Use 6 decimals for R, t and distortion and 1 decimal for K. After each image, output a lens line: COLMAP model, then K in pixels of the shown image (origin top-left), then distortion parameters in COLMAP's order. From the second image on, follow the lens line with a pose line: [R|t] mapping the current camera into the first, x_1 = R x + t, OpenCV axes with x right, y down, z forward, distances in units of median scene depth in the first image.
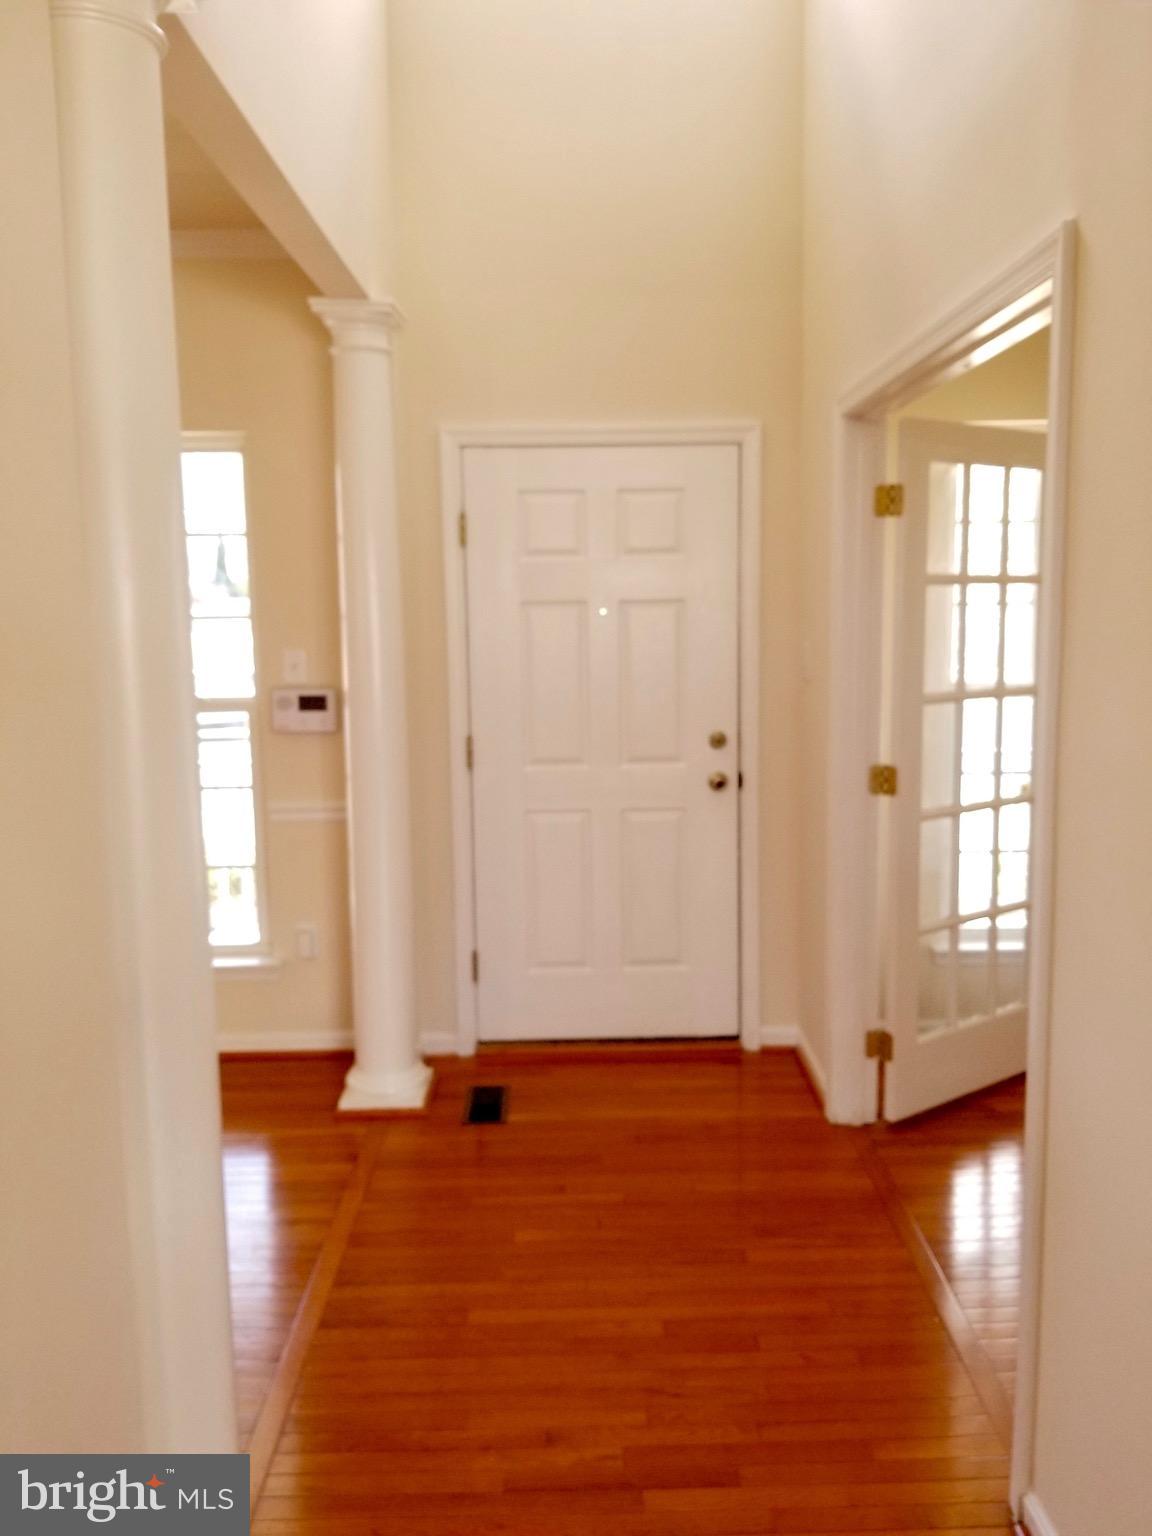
lens RADIAL K [[1218.9, 0, 576.0], [0, 1218.9, 768.0], [0, 0, 1]] dist [0.080244, -0.136134]
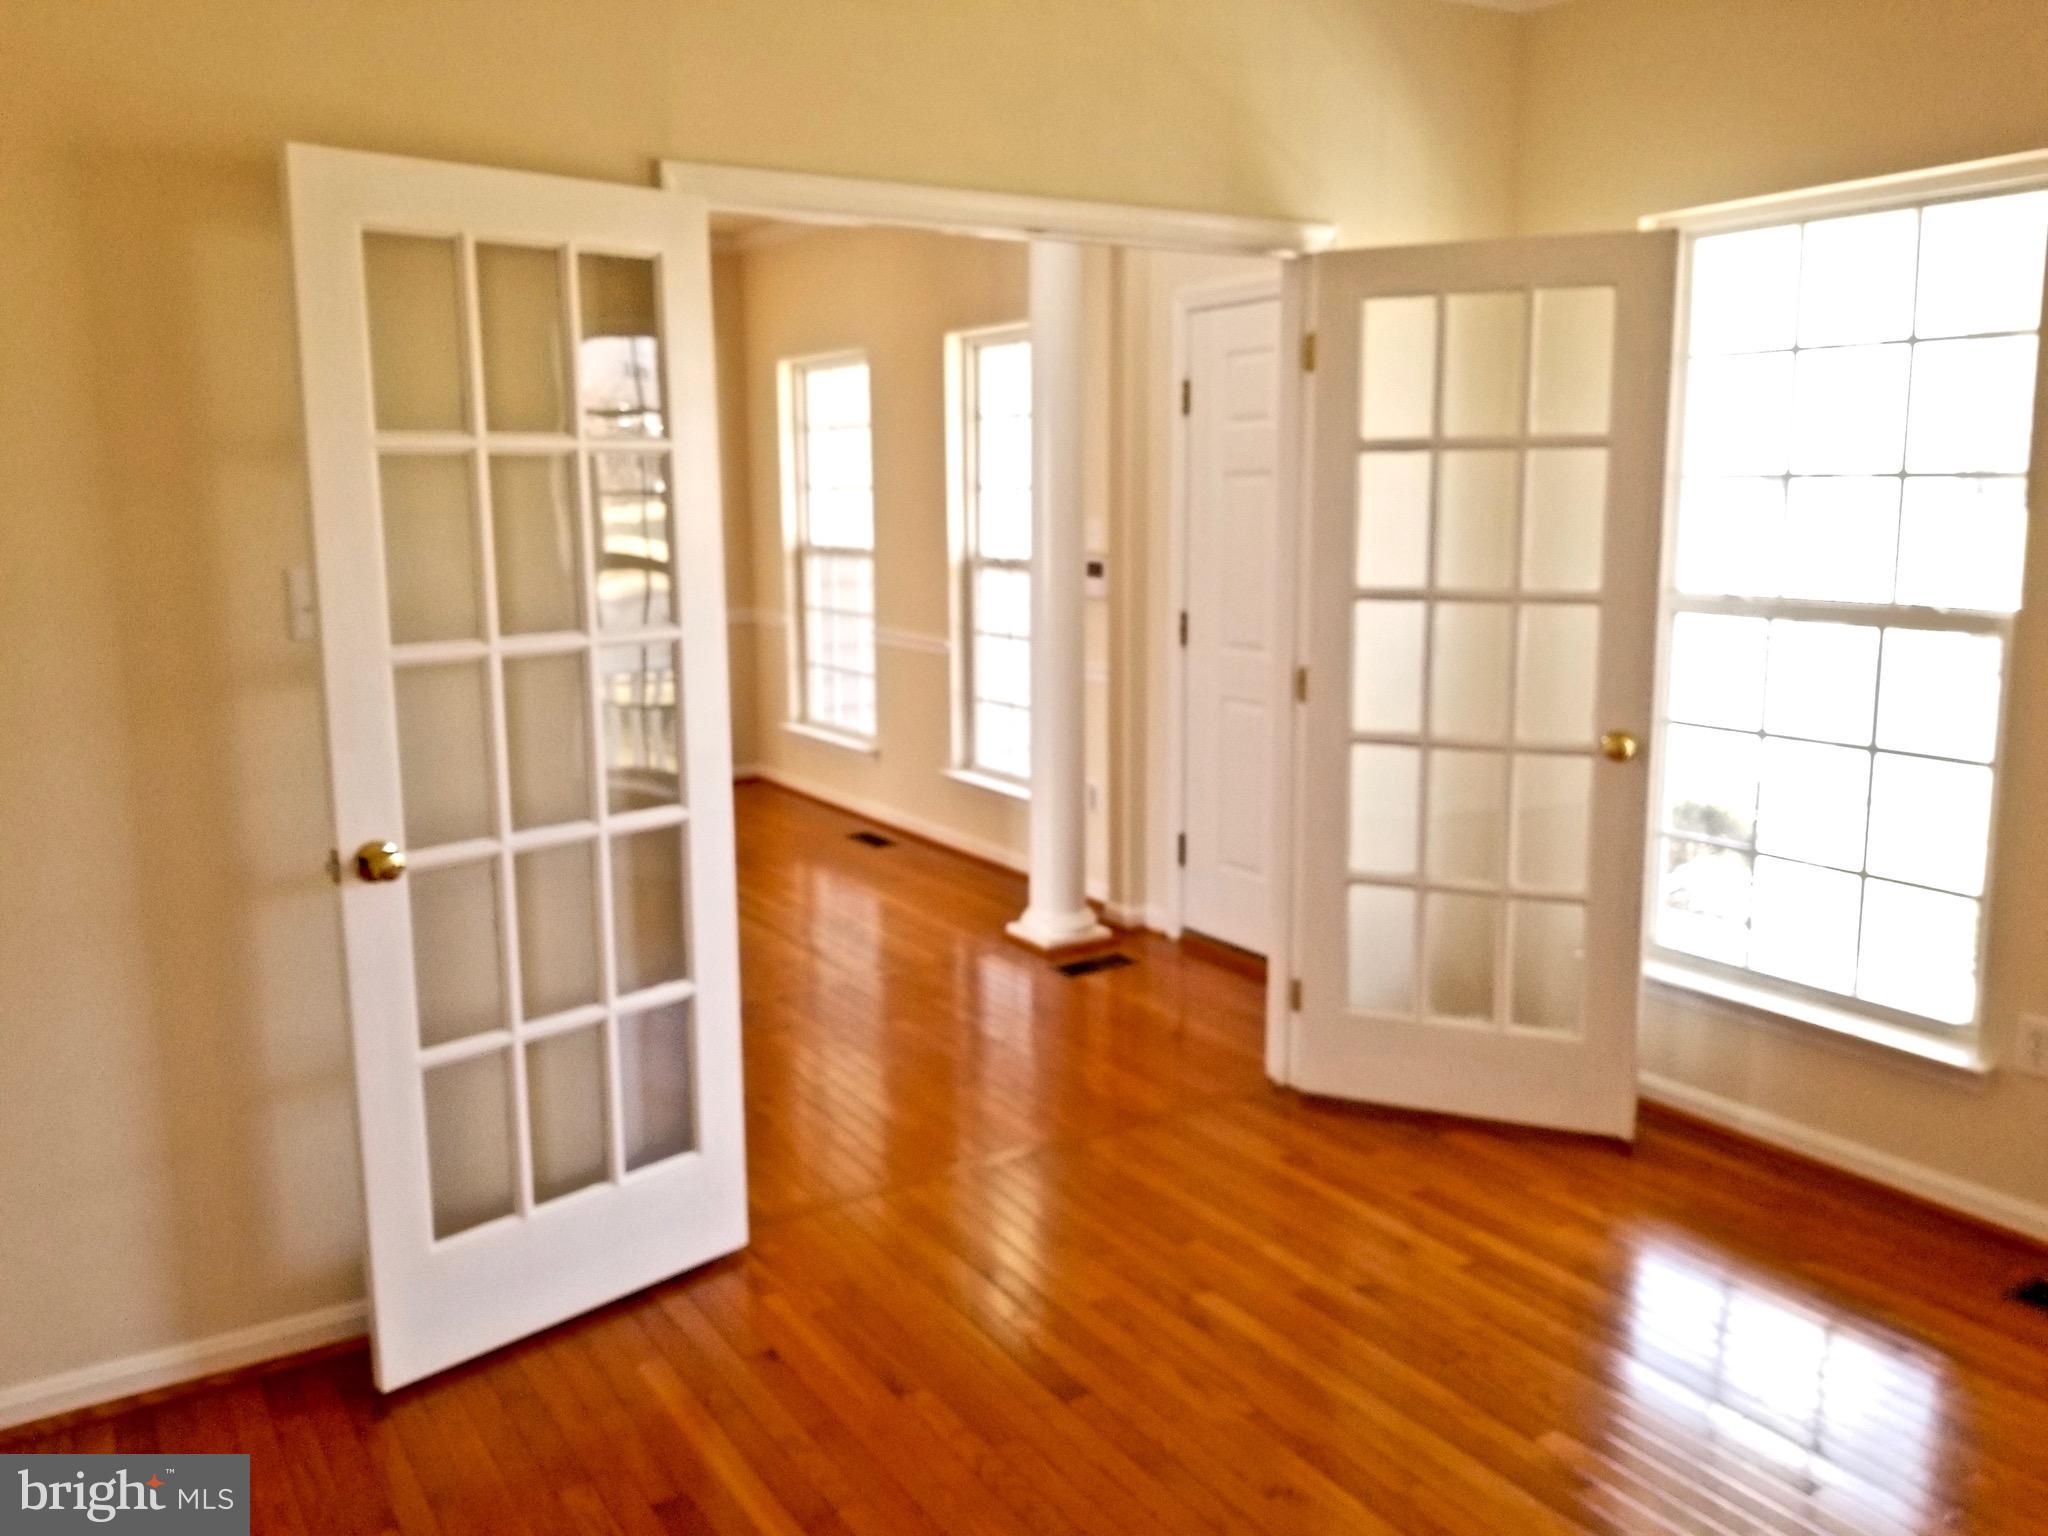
lens RADIAL K [[1625.2, 0, 1024.0], [0, 1625.2, 768.0], [0, 0, 1]] dist [0.080244, -0.136134]
pose [[0.534128, 0.151887, -0.831647, 0.971864], [-0.112992, 0.987728, 0.107824, -0.029068], [0.837818, 0.036377, 0.544736, 0.194768]]
